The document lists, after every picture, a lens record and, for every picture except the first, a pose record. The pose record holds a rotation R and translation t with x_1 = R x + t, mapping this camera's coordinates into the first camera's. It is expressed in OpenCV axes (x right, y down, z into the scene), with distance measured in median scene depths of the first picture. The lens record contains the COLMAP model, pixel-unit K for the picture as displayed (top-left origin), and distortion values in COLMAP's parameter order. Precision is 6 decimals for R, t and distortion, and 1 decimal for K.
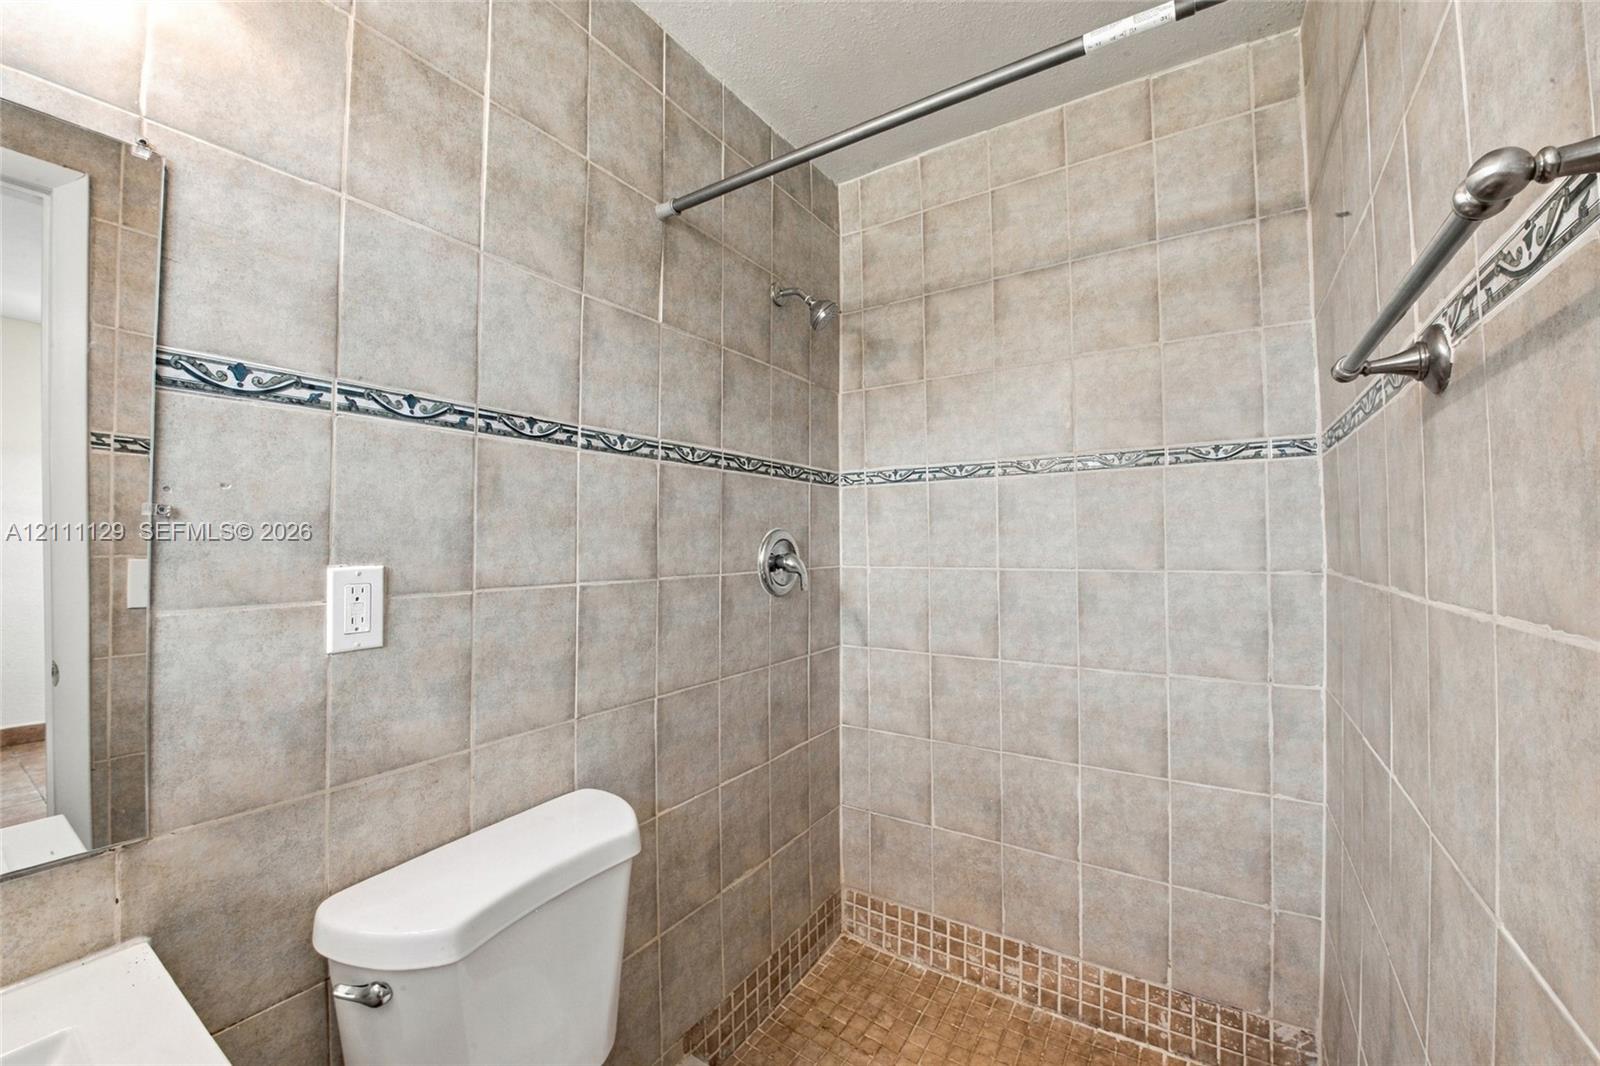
lens RADIAL K [[644.9, 0, 808.7], [0, 644.9, 532.0], [0, 0, 1]] dist [-0.019817, -0.000732]
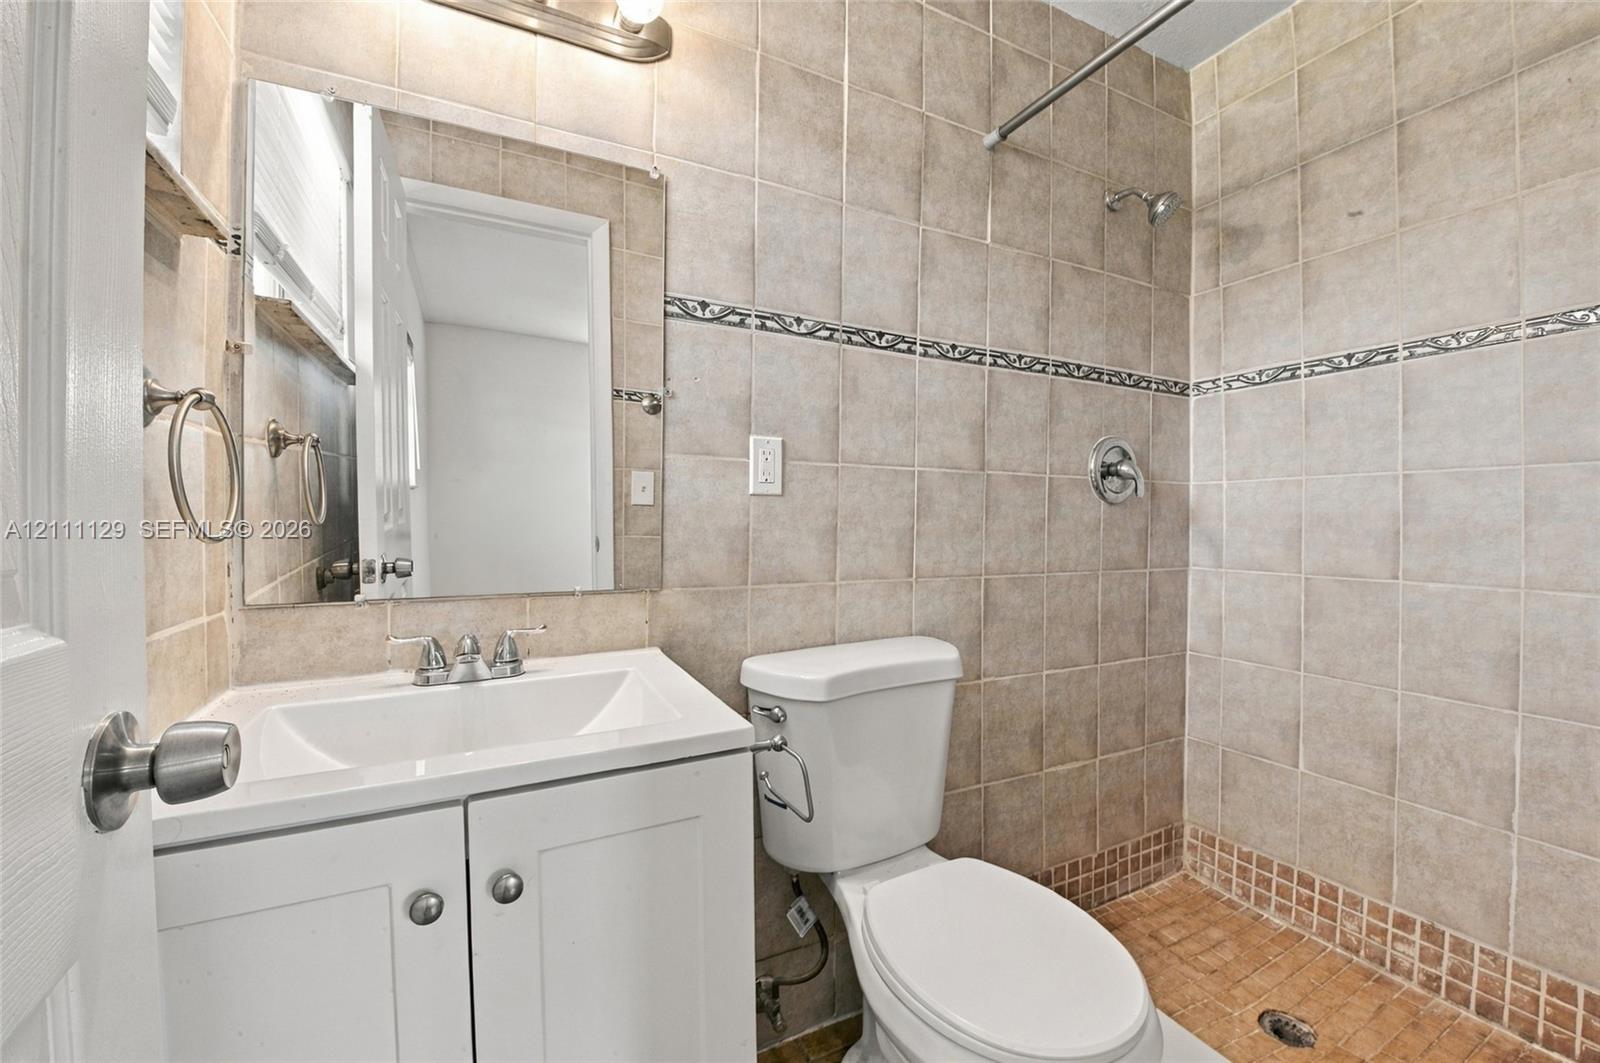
lens RADIAL K [[653.7, 0, 798.6], [0, 653.7, 521.1], [0, 0, 1]] dist [-0.020910, -0.001119]
pose [[0.855793, 0.012522, -0.517167, 0.062709], [0.000598, 0.999682, 0.025193, 0.106330], [0.517319, -0.021869, 0.855513, -0.119023]]
